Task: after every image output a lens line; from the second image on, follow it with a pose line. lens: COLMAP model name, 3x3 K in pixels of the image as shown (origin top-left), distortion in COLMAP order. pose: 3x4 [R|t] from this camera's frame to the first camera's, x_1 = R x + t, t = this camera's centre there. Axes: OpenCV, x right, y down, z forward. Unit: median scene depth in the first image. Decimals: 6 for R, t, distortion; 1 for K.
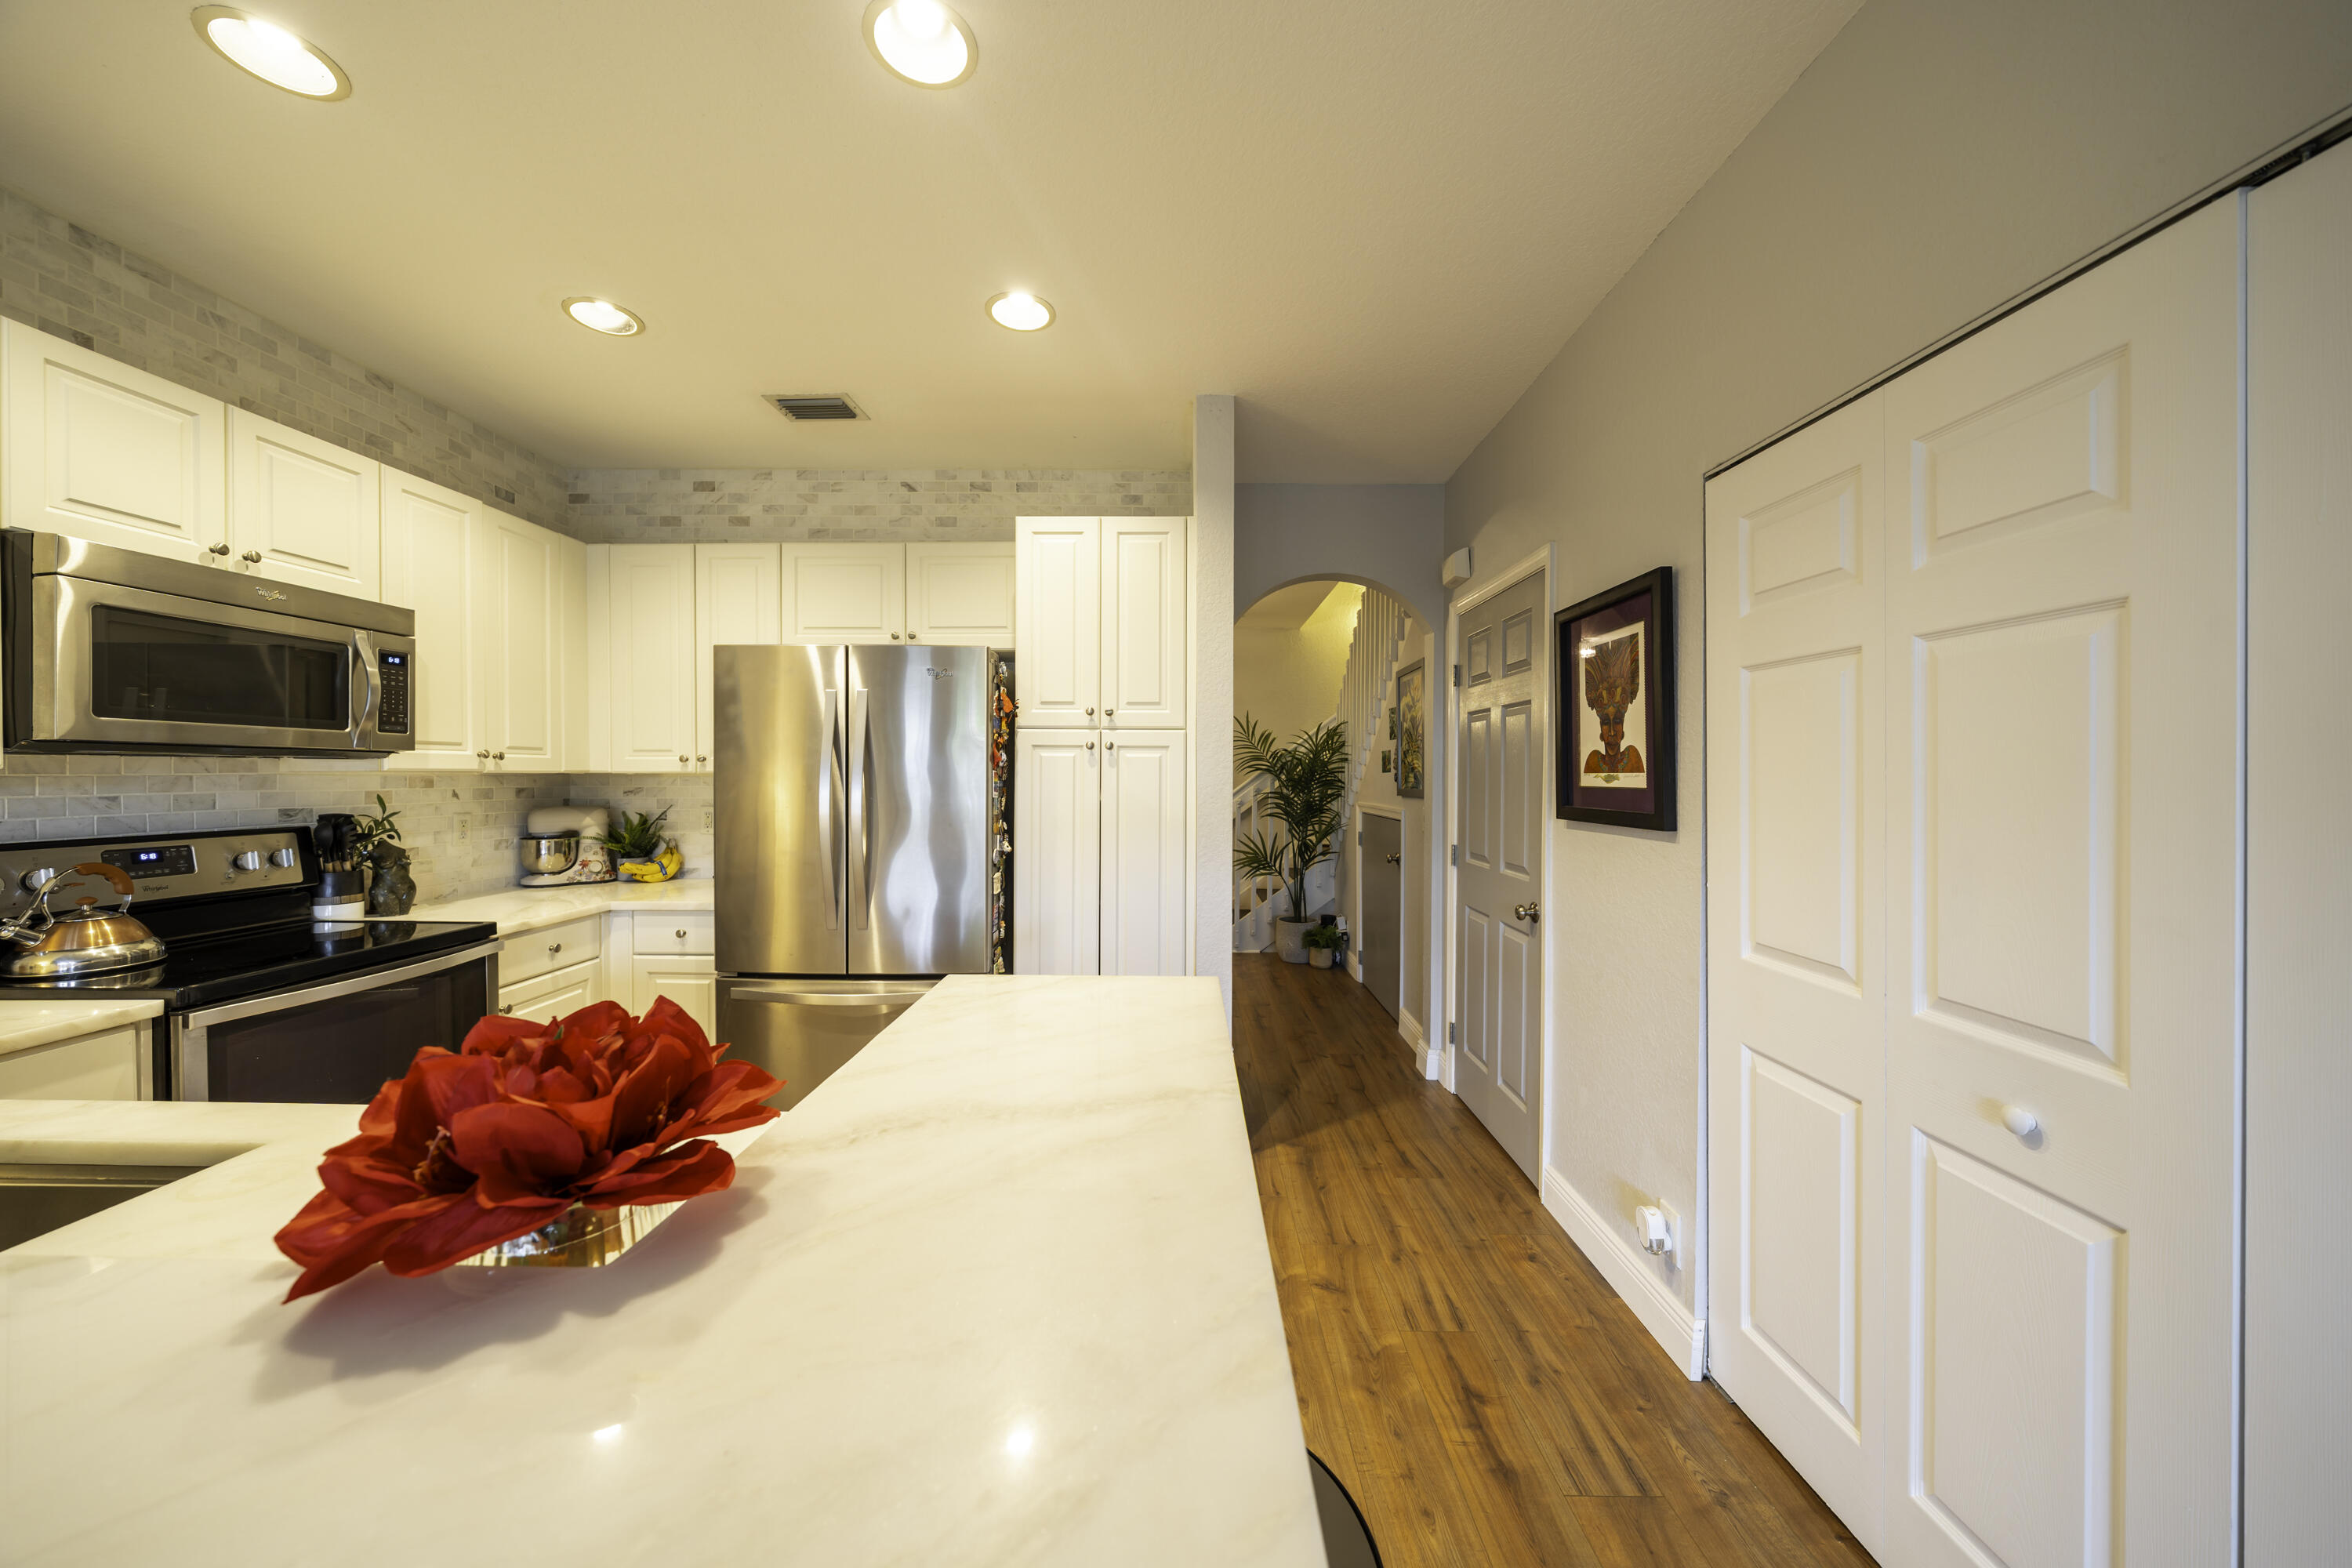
lens RADIAL K [[763.7, 0, 1150.8], [0, 763.7, 781.4], [0, 0, 1]] dist [-0.005613, 0.000217]
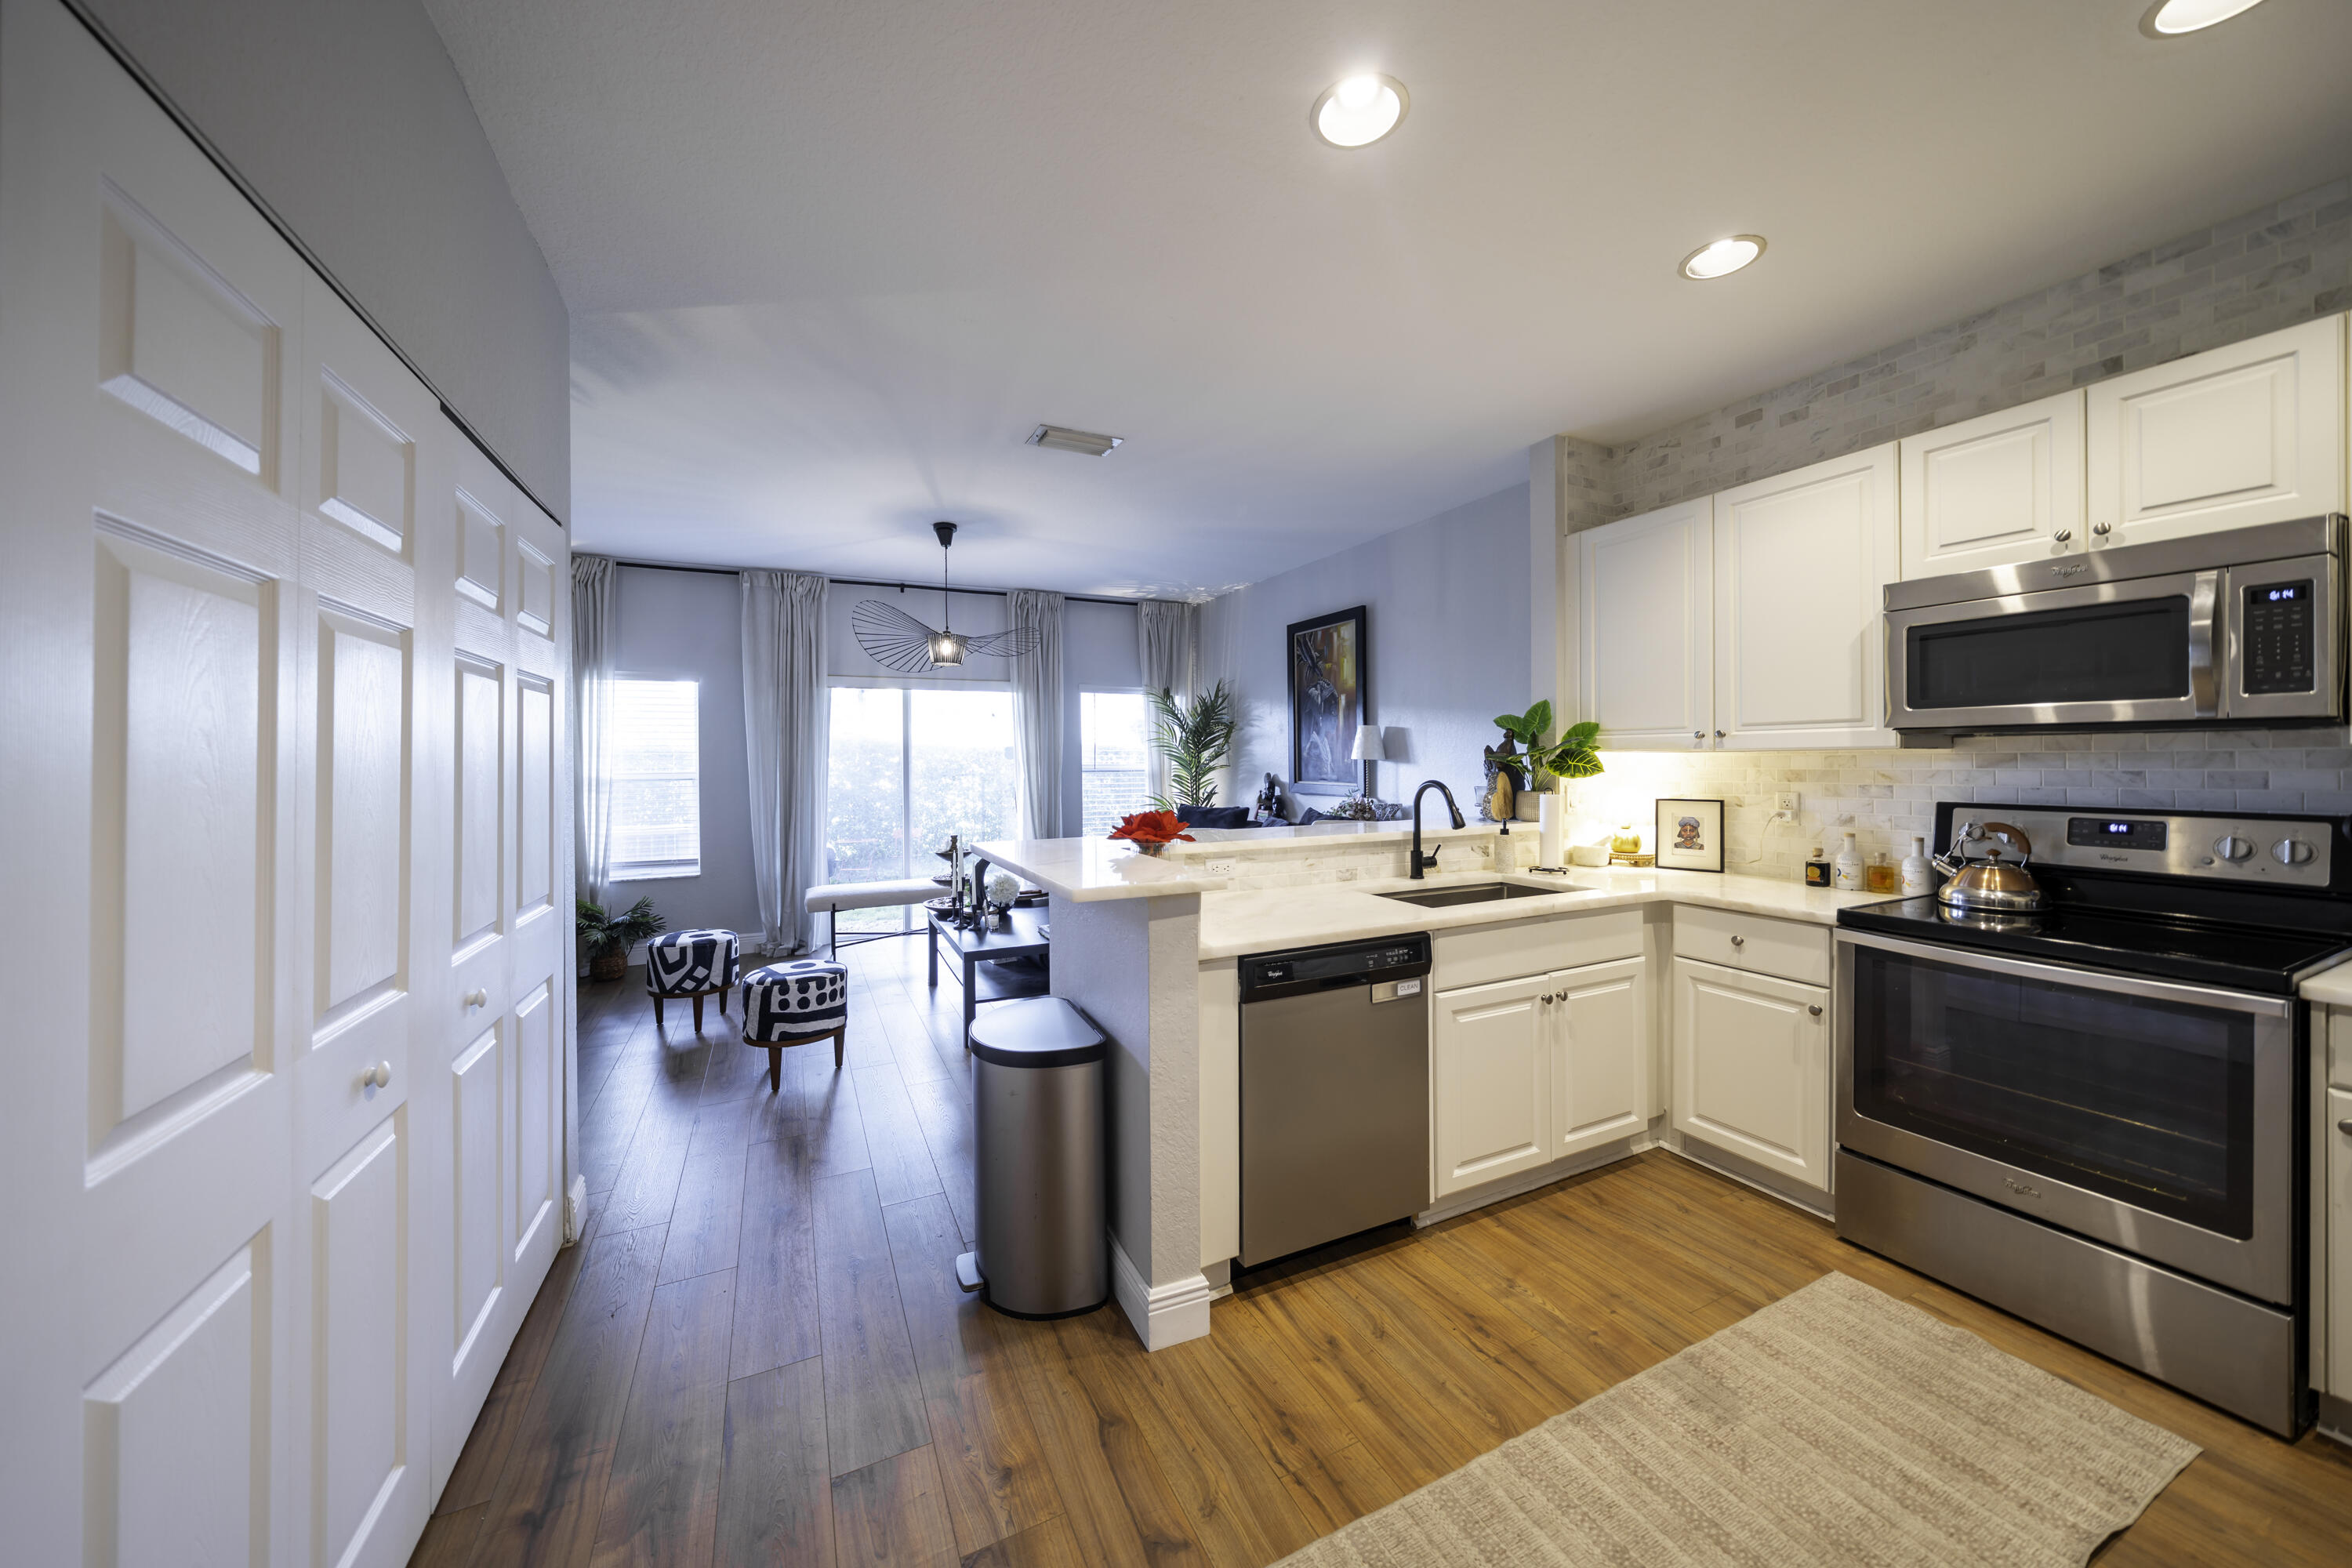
lens RADIAL K [[818.6, 0, 1159.2], [0, 818.6, 756.2], [0, 0, 1]] dist [-0.003926, -0.001244]
pose [[-0.899199, 0.003722, -0.437525, 0.267137], [0.001590, 0.999985, 0.005238, -0.006704], [0.437538, 0.004014, -0.899191, 0.994897]]
